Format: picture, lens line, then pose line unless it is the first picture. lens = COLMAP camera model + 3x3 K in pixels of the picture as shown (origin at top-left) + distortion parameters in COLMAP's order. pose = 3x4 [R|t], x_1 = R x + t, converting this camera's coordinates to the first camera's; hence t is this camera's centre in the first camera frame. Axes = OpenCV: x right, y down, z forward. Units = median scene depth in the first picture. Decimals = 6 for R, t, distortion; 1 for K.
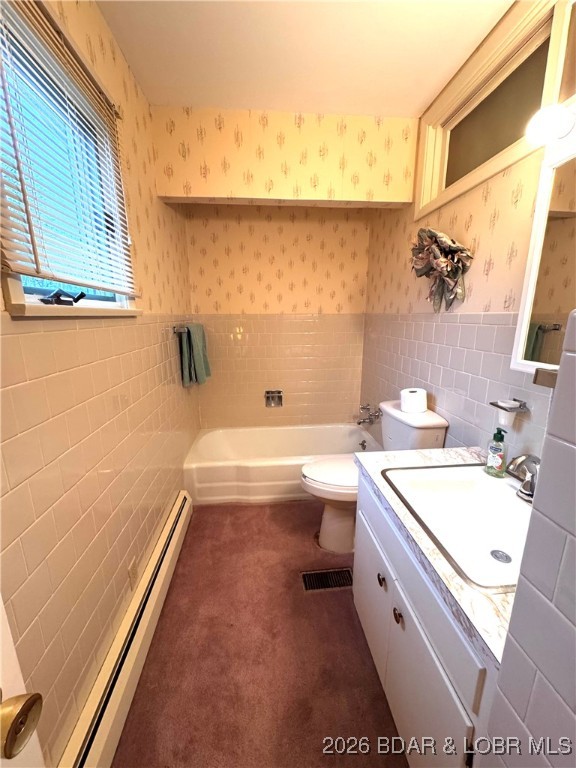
lens RADIAL K [[303.6, 0, 288.3], [0, 303.6, 384.9], [0, 0, 1]] dist [-0.004901, 0.000726]
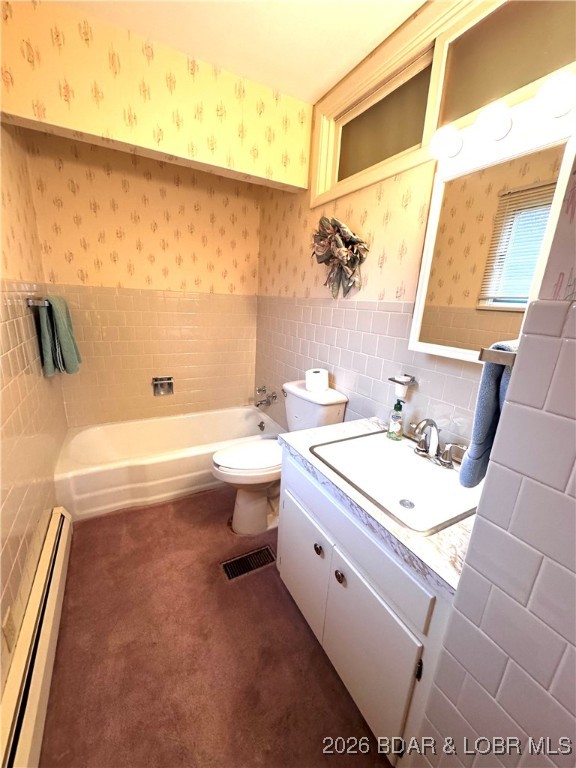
lens RADIAL K [[303.6, 0, 287.6], [0, 303.6, 384.9], [0, 0, 1]] dist [-0.004901, 0.000726]
pose [[0.916231, -0.056586, 0.396635, -0.110451], [0.034565, 0.997449, 0.062457, -0.002533], [-0.399157, -0.043515, 0.915849, 0.053762]]
